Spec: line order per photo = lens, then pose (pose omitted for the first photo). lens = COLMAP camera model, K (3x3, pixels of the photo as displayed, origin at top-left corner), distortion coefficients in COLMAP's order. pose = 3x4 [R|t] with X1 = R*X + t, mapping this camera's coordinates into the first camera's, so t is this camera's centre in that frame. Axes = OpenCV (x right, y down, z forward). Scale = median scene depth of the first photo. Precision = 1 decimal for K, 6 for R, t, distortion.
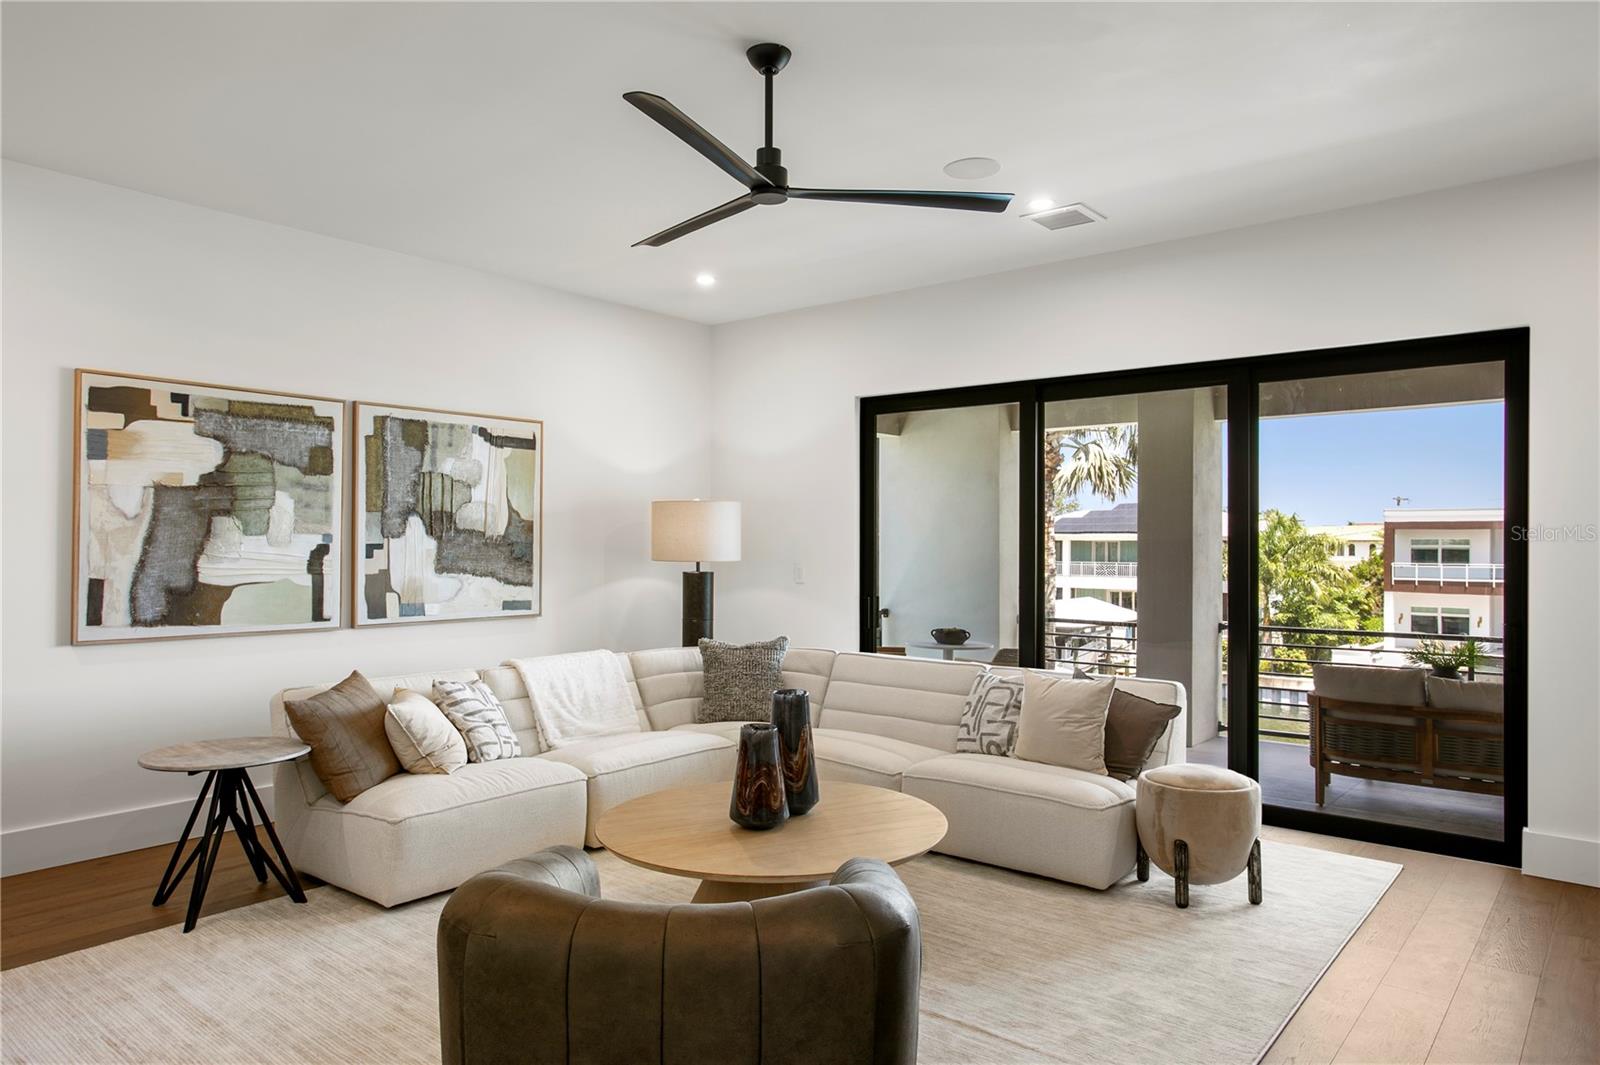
lens RADIAL K [[1028.0, 0, 800.0], [0, 1028.0, 532.5], [0, 0, 1]] dist [0.004822, 0.001422]
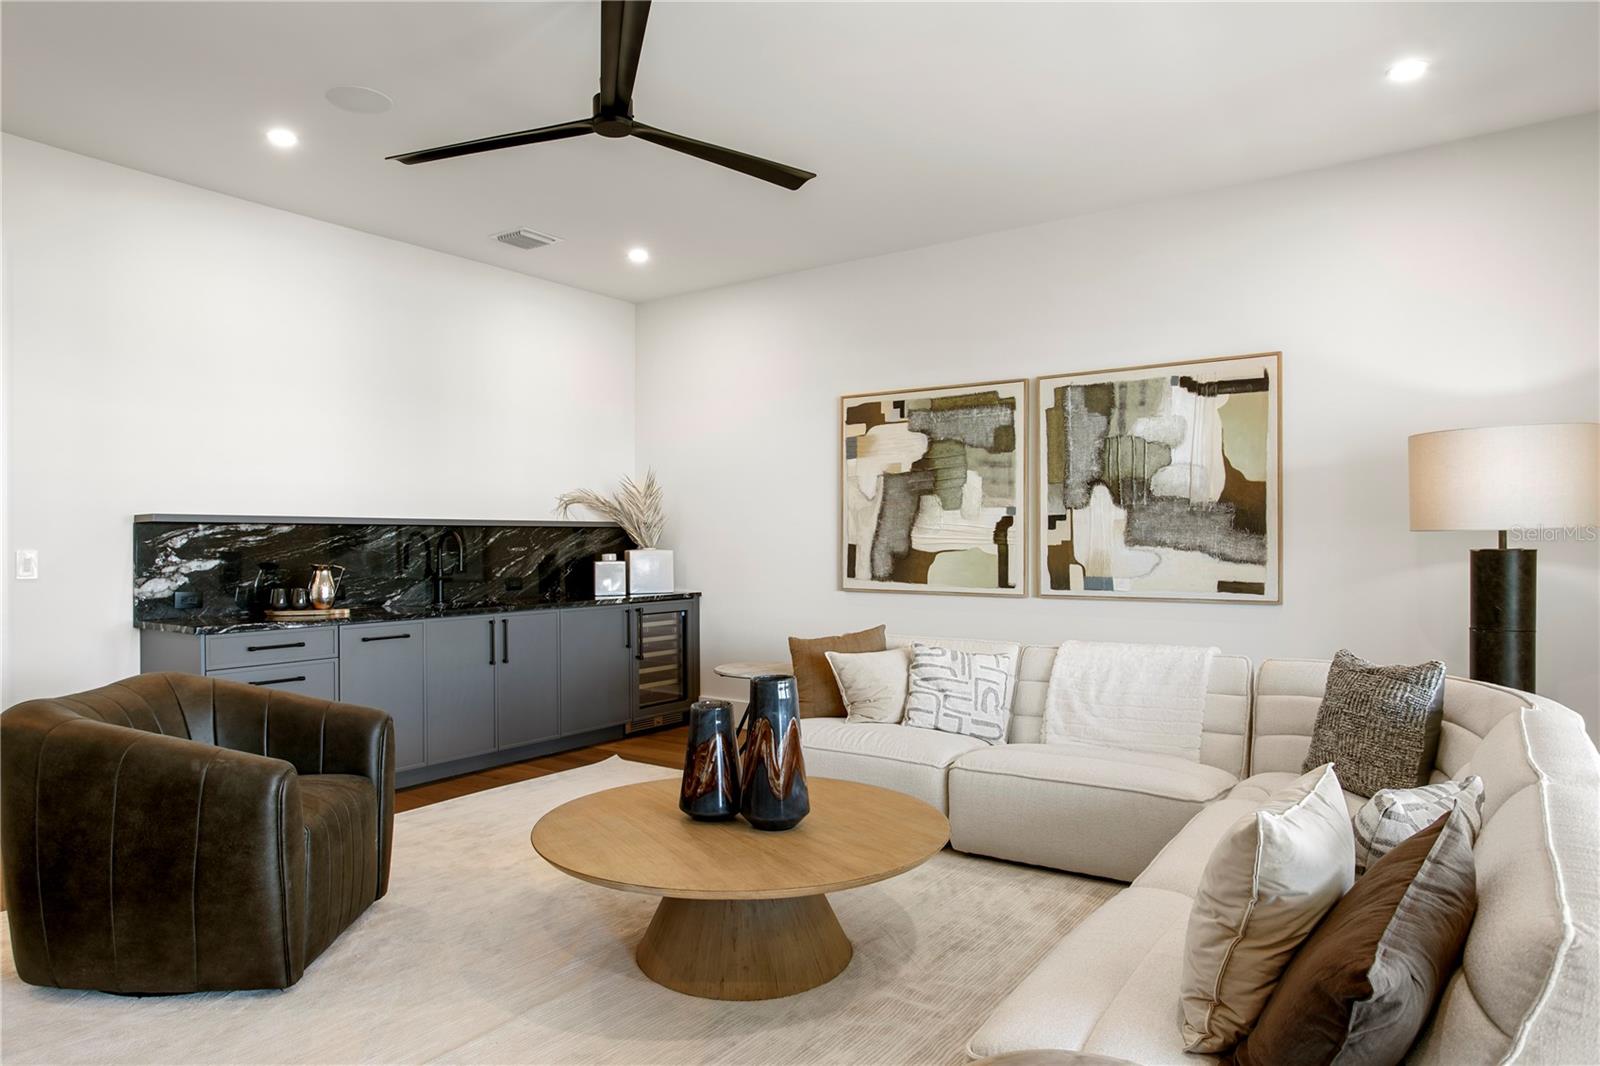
lens RADIAL K [[989.1, 0, 800.0], [0, 989.1, 533.0], [0, 0, 1]] dist [-0.000226, -0.000042]
pose [[0.087512, -0.014118, -0.996063, 0.545595], [0.013145, 0.999829, -0.013016, 0.039158], [0.996077, -0.011954, 0.087682, 0.689312]]
